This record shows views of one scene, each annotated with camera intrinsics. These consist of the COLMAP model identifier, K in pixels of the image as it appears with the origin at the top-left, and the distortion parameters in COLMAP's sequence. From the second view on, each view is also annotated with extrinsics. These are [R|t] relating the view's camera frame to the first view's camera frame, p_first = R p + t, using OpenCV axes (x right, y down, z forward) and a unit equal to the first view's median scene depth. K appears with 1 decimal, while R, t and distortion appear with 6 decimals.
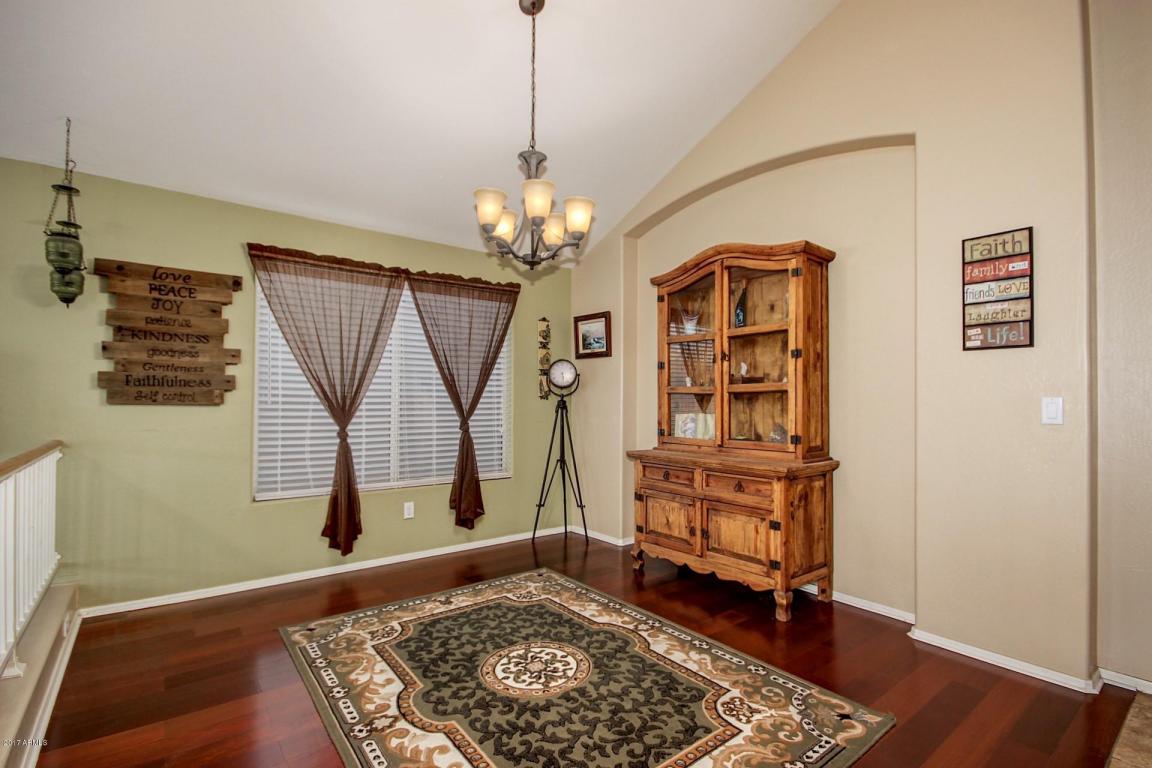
lens RADIAL K [[539.2, 0, 567.4], [0, 539.2, 391.9], [0, 0, 1]] dist [-0.001736, -0.006560]
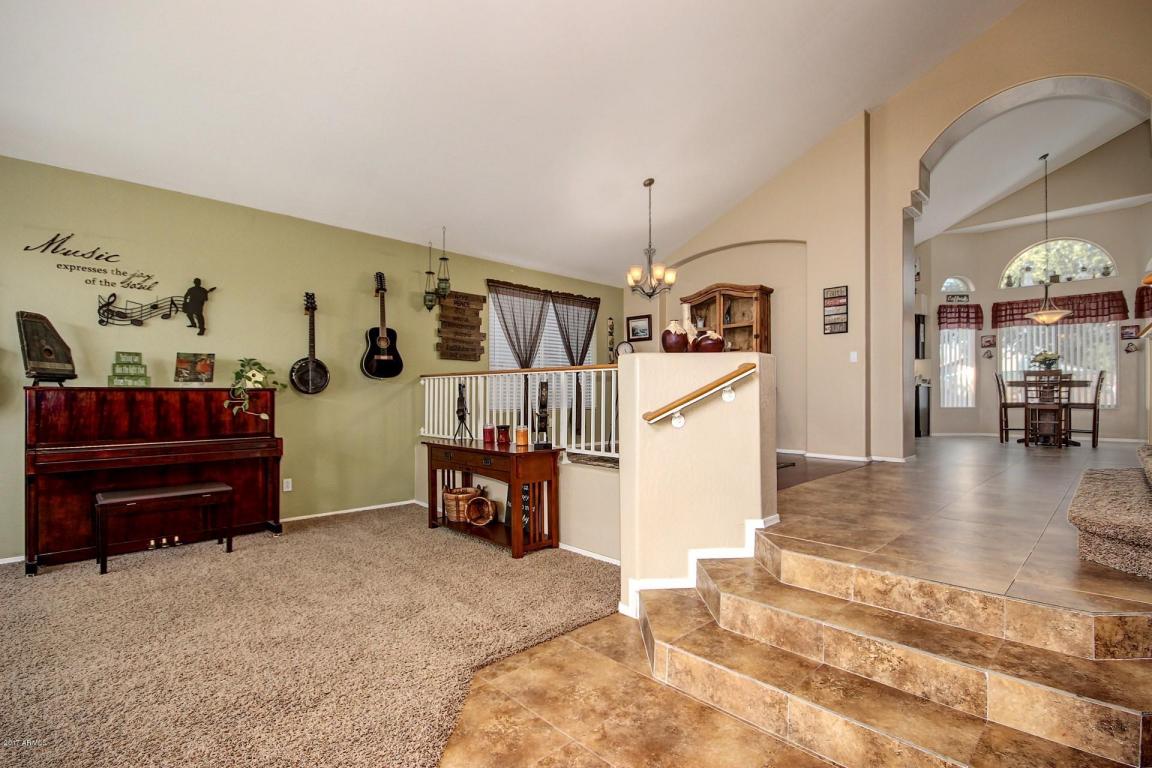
lens RADIAL K [[539.2, 0, 563.3], [0, 539.2, 399.6], [0, 0, 1]] dist [-0.001736, -0.006560]
pose [[0.995714, -0.004705, 0.092364, -0.551417], [0.002708, 0.999760, 0.021728, 0.133962], [-0.092444, -0.021384, 0.995488, -1.095092]]
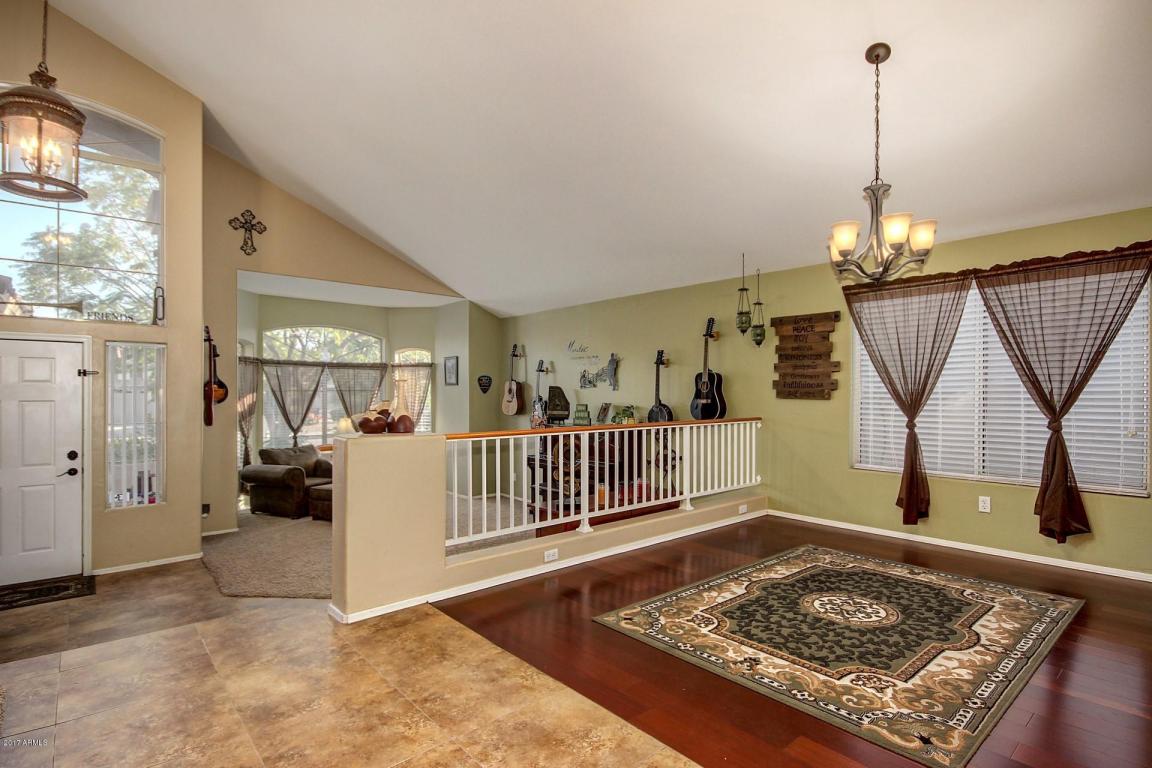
lens RADIAL K [[539.2, 0, 571.2], [0, 539.2, 391.8], [0, 0, 1]] dist [-0.001736, -0.006560]
pose [[0.048268, -0.007910, -0.998803, 0.869955], [0.016508, 0.999838, -0.007121, 0.002092], [0.998698, -0.016145, 0.048391, 0.222154]]
